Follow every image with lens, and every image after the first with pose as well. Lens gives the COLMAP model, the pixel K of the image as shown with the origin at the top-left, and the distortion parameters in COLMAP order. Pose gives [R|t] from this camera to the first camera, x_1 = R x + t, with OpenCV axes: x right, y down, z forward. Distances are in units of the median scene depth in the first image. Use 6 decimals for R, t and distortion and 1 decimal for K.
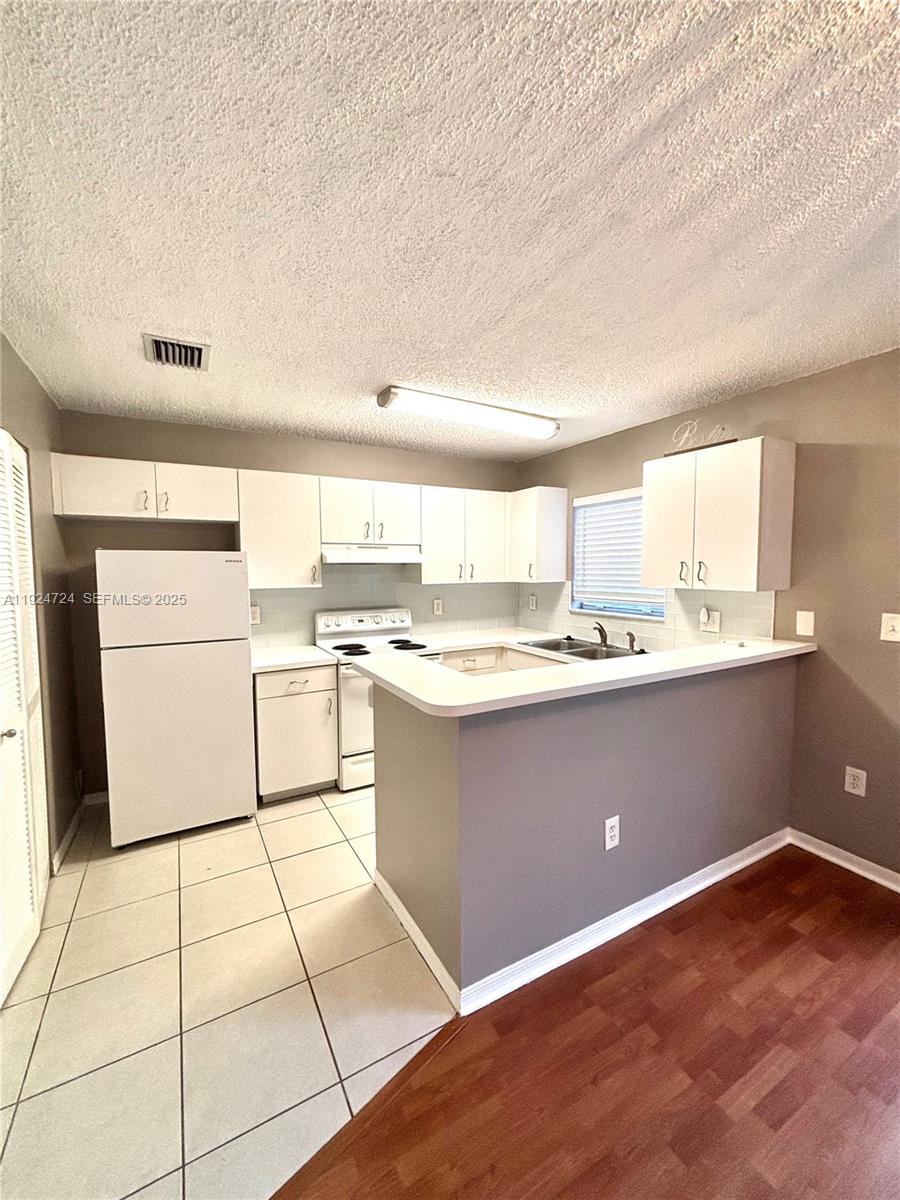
lens RADIAL K [[486.9, 0, 452.1], [0, 486.9, 599.1], [0, 0, 1]] dist [0.000703, 0.000003]
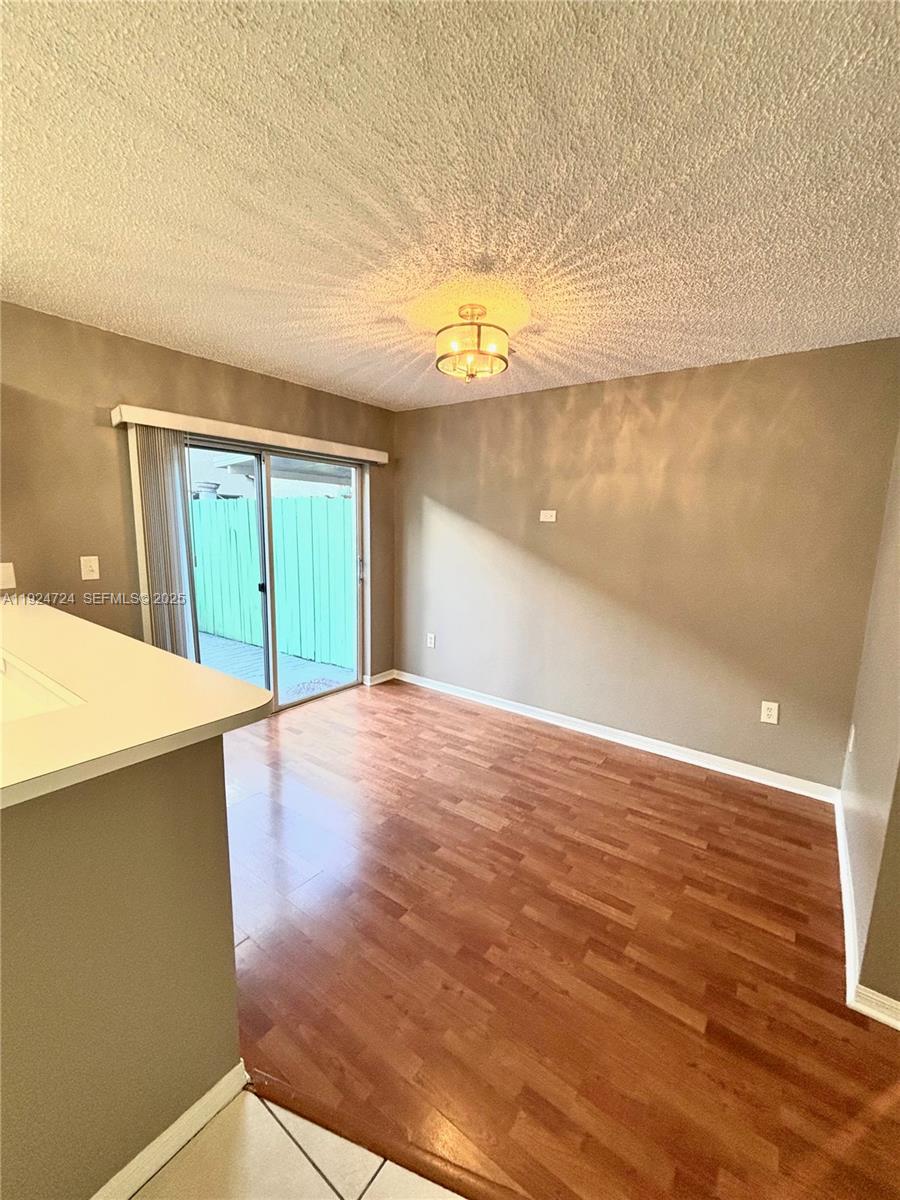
lens RADIAL K [[486.9, 0, 450.6], [0, 486.9, 601.0], [0, 0, 1]] dist [0.000703, 0.000003]
pose [[-0.406721, -0.151213, 0.900951, -0.893477], [0.045699, 0.981604, 0.185380, -0.072337], [-0.912409, 0.116570, -0.392328, 1.131658]]
